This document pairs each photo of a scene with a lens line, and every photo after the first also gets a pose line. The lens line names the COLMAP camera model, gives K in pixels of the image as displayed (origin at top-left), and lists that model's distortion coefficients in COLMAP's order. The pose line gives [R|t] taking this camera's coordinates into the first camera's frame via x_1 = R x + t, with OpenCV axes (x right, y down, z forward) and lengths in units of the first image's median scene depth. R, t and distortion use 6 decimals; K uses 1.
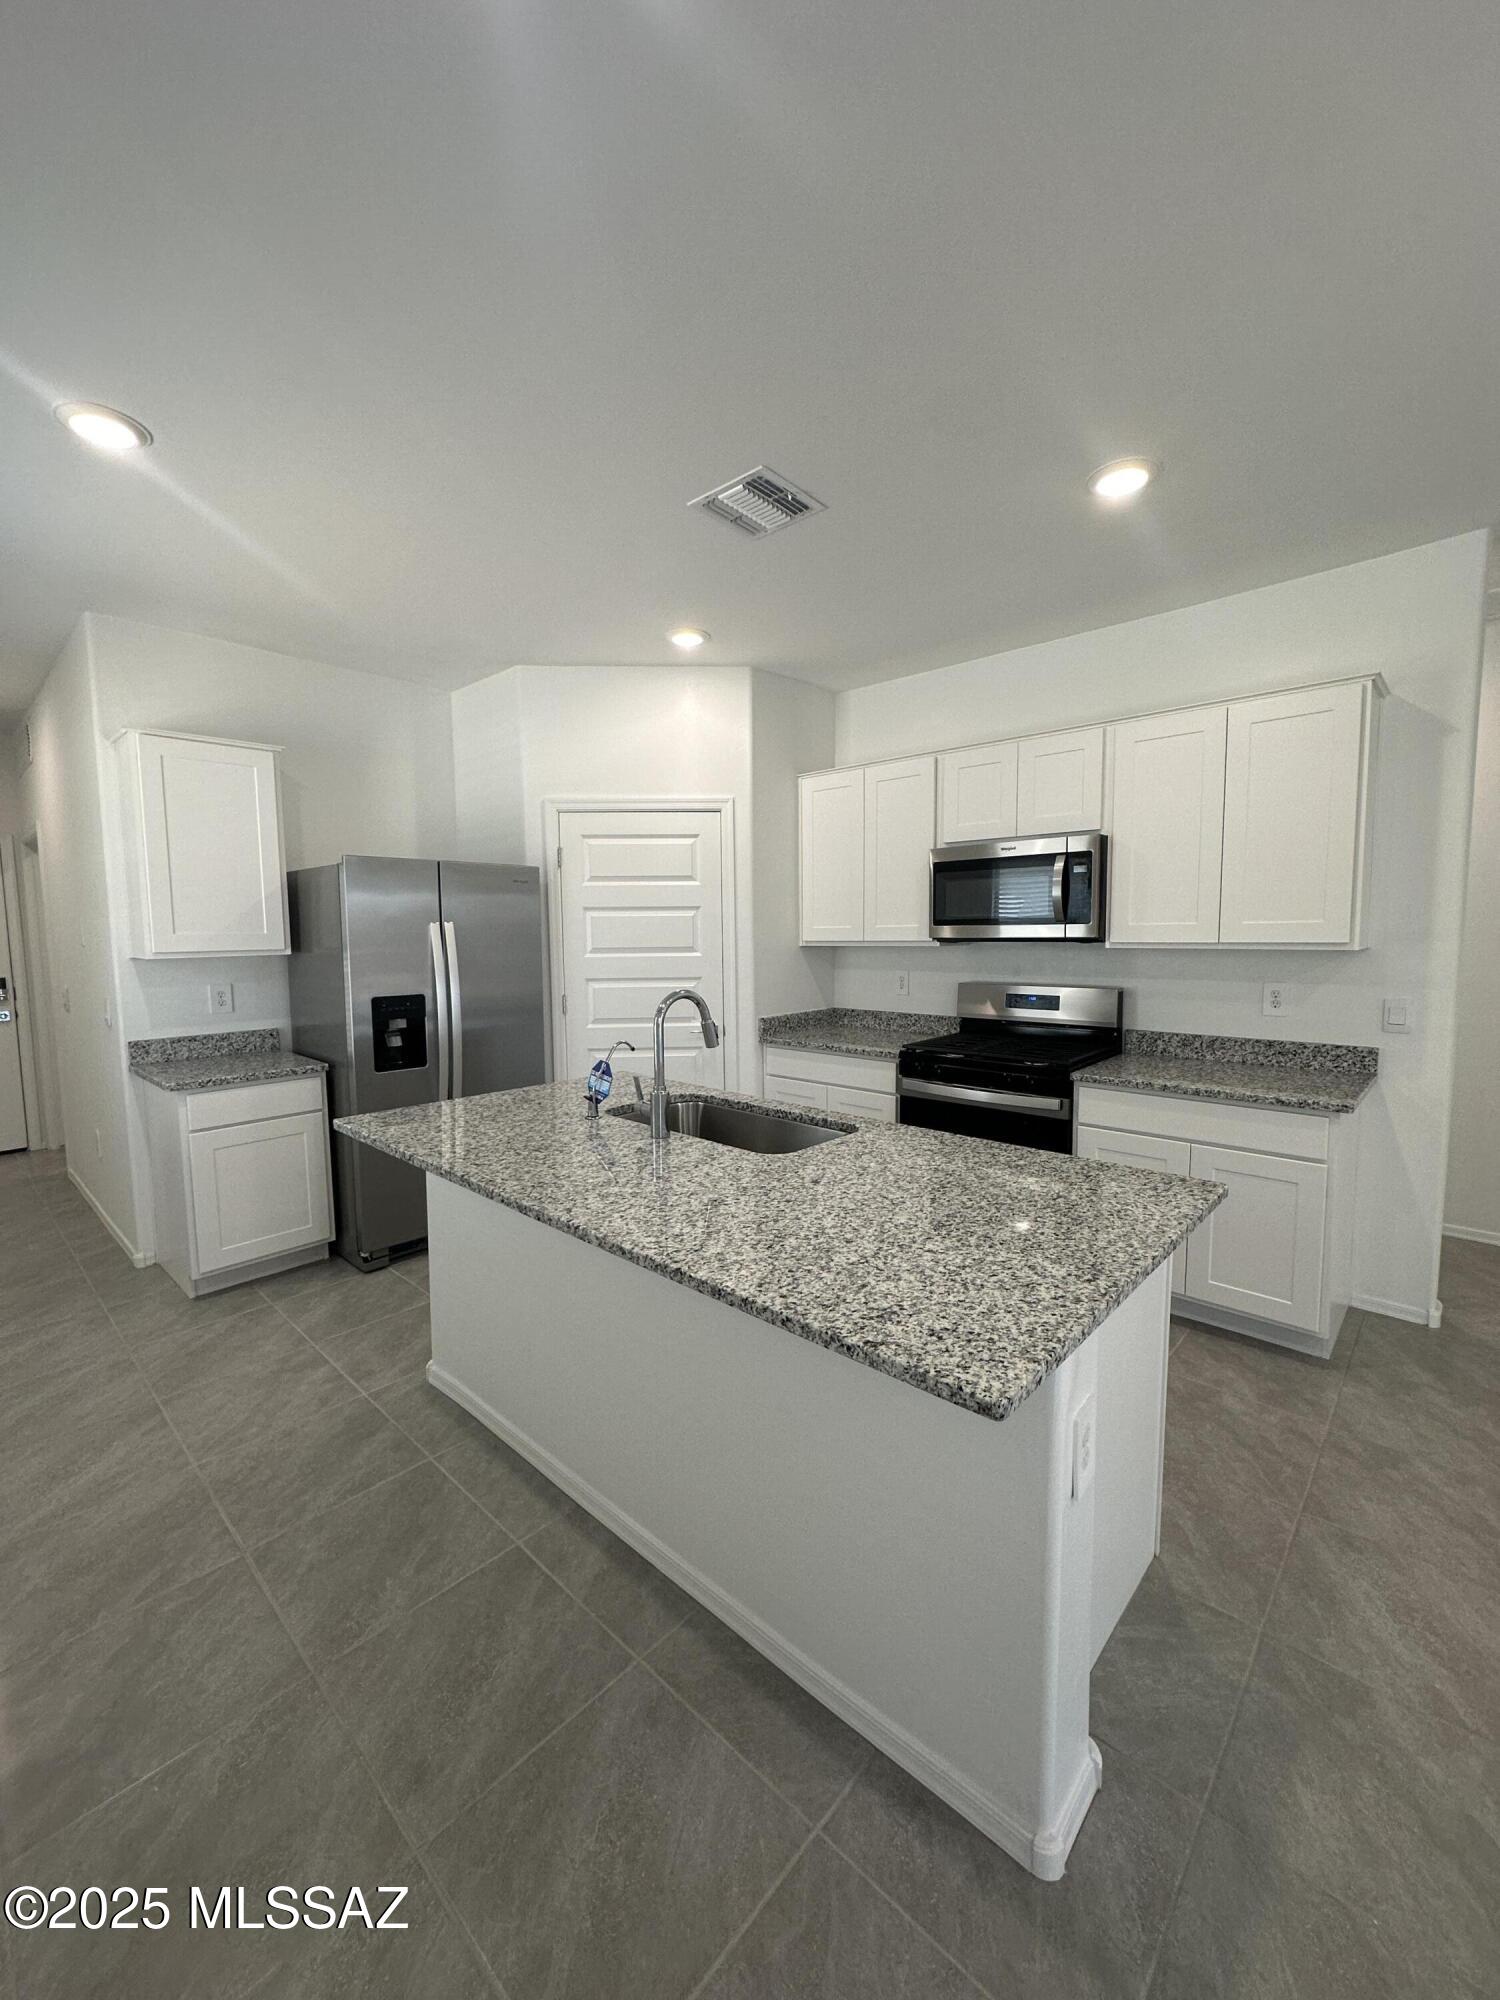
lens RADIAL K [[794.4, 0, 748.9], [0, 794.4, 997.2], [0, 0, 1]] dist [-0.002200, -0.000040]
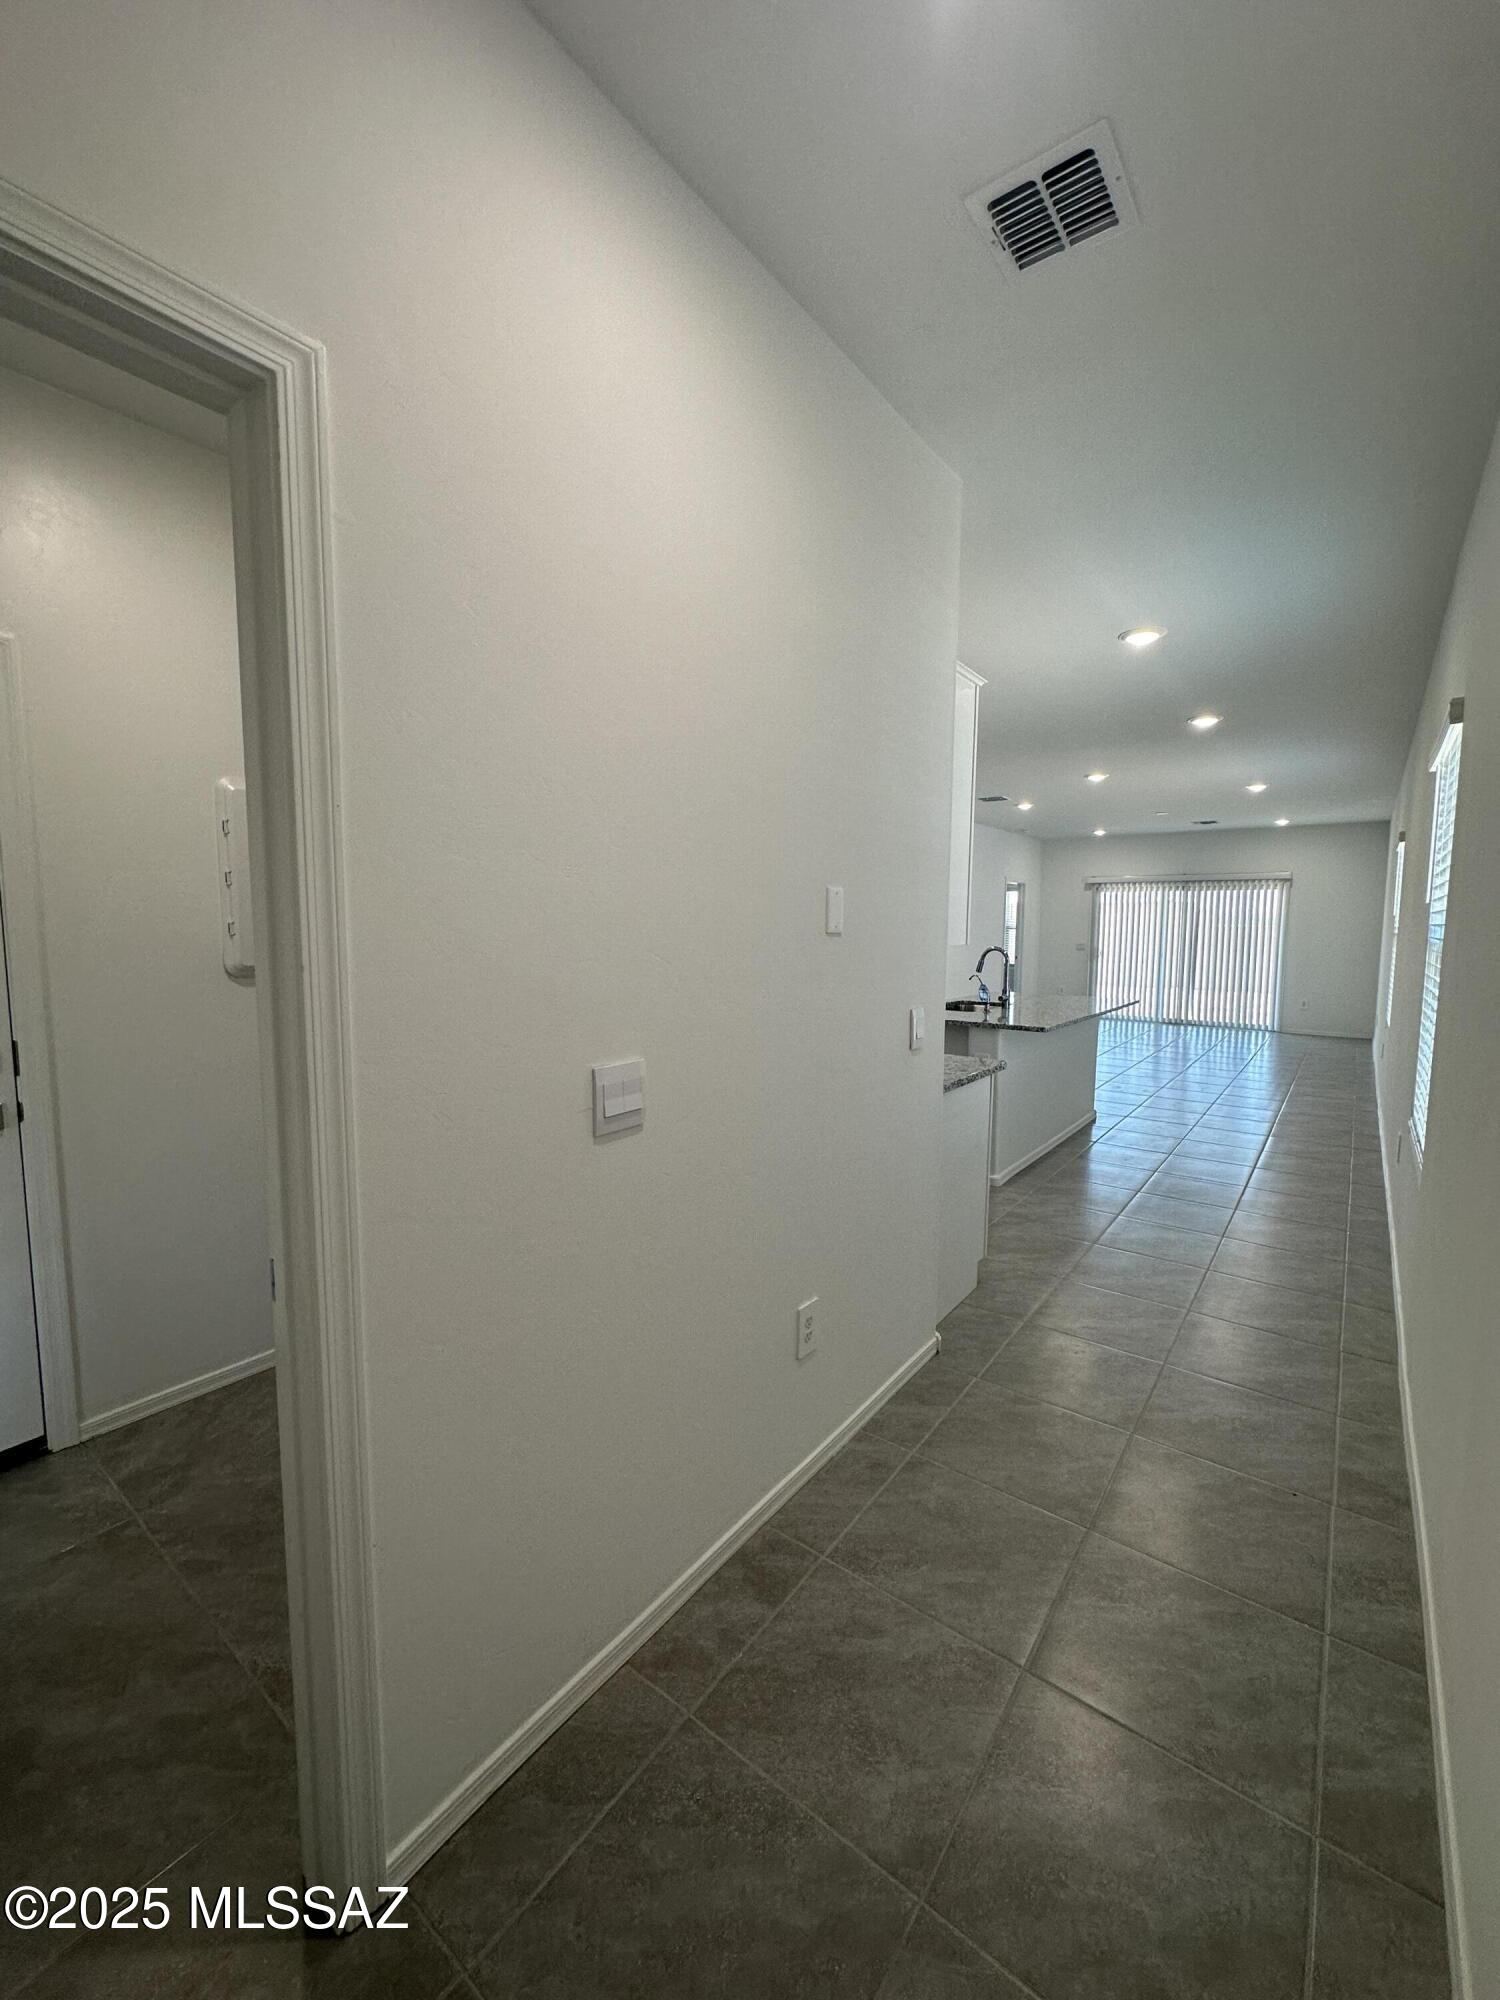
lens RADIAL K [[806.9, 0, 752.6], [0, 806.9, 998.2], [0, 0, 1]] dist [0.001166, 0.000140]
pose [[-0.100192, -0.082239, 0.991564, -1.643133], [0.080437, 0.992647, 0.090457, -0.090863], [-0.991711, 0.088822, -0.092840, 1.337642]]
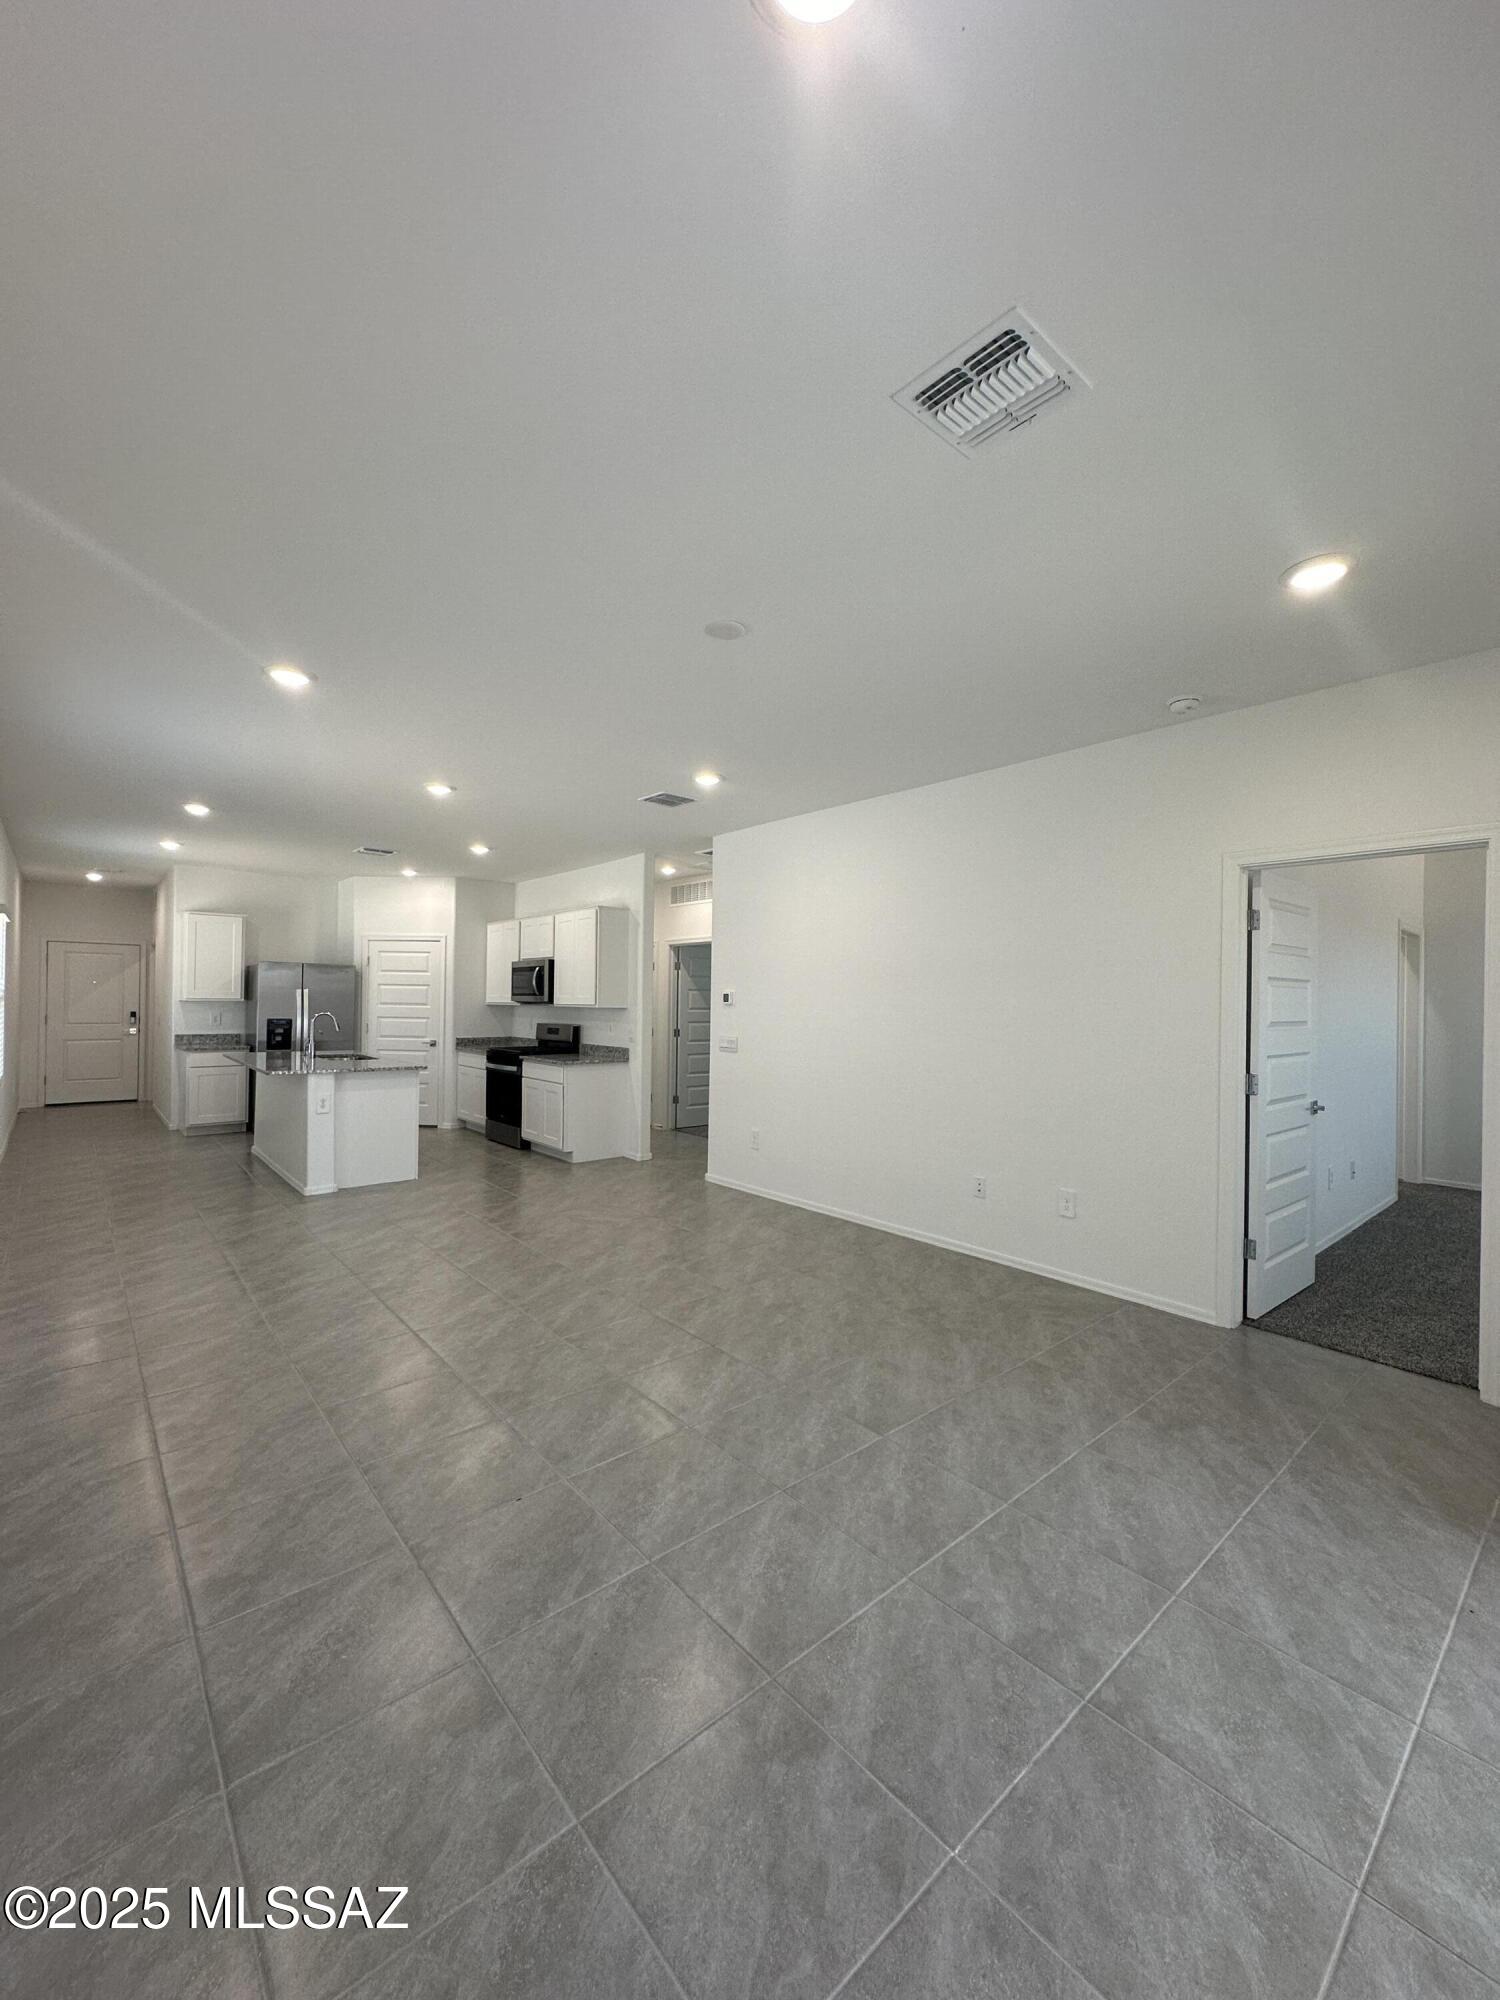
lens RADIAL K [[799.8, 0, 750.7], [0, 799.8, 1000.2], [0, 0, 1]] dist [-0.001038, 0.000087]
pose [[0.993337, 0.025511, -0.112384, 1.326922], [-0.035551, 0.995463, -0.088261, 0.111843], [0.109622, 0.091668, 0.989737, -1.324879]]
